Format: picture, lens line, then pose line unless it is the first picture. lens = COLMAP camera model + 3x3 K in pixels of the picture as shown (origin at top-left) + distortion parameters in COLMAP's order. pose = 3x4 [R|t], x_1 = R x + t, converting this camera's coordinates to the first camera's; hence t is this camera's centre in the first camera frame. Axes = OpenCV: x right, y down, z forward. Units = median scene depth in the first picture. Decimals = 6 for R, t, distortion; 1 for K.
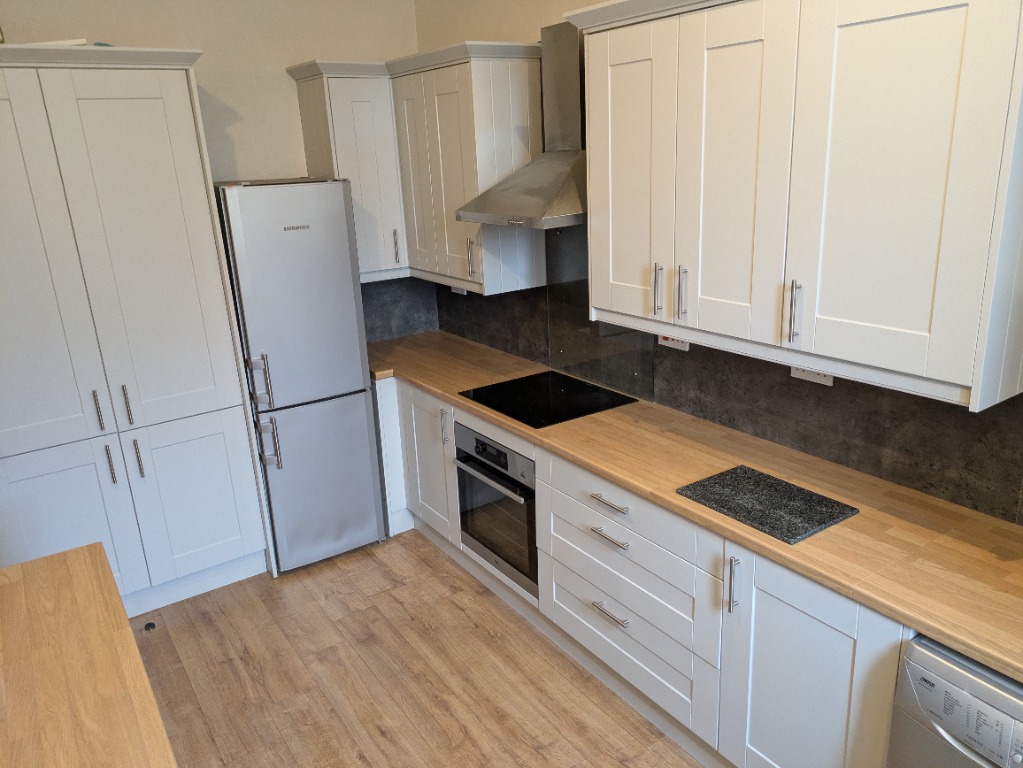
lens RADIAL K [[755.2, 0, 509.6], [0, 755.2, 377.7], [0, 0, 1]] dist [0.040731, -0.001956]
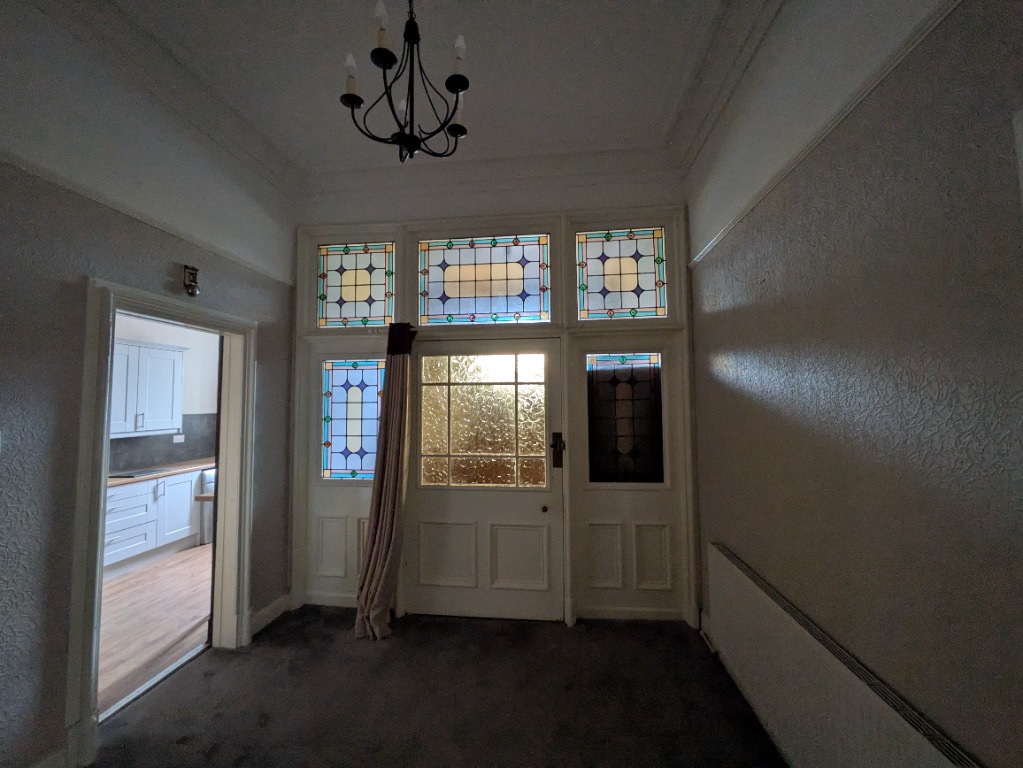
lens RADIAL K [[404.2, 0, 511.3], [0, 404.2, 385.6], [0, 0, 1]] dist [-0.002619, 0.000351]
pose [[-0.747160, 0.079779, 0.659838, -1.677624], [0.236046, 0.959902, 0.151226, -0.084989], [-0.621316, 0.268743, -0.736033, 0.882723]]
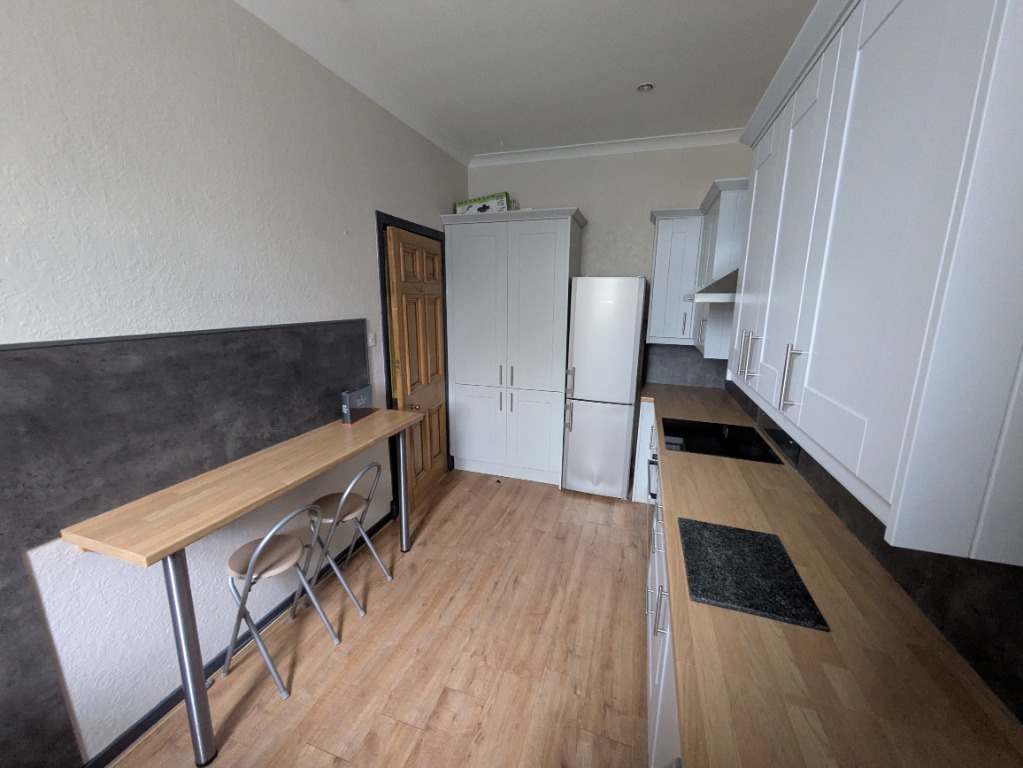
lens RADIAL K [[404.2, 0, 509.0], [0, 404.2, 382.7], [0, 0, 1]] dist [-0.002619, 0.000351]
pose [[0.605661, 0.220225, -0.764641, 0.368545], [-0.273498, 0.960008, 0.059859, -0.011711], [0.747244, 0.172873, 0.641670, 0.286155]]
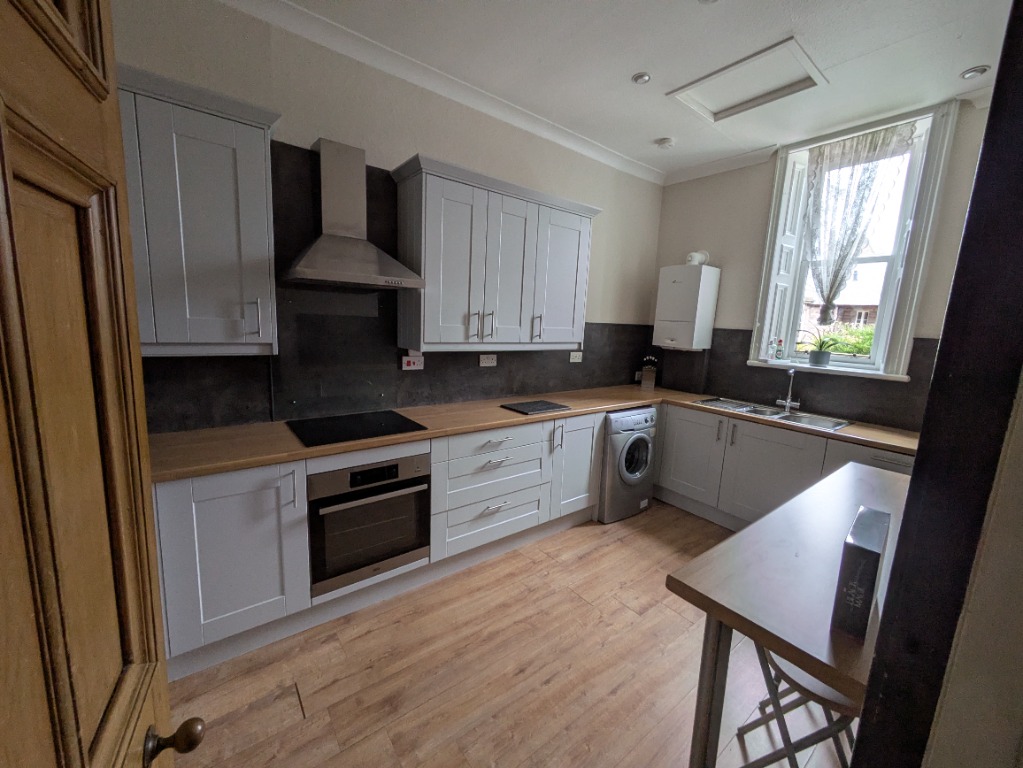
lens RADIAL K [[404.2, 0, 511.9], [0, 404.2, 382.9], [0, 0, 1]] dist [-0.002619, 0.000351]
pose [[-0.058186, -0.112815, 0.991911, -0.672064], [0.252577, 0.959604, 0.123957, -0.065149], [-0.965826, 0.257746, -0.027341, 0.795714]]
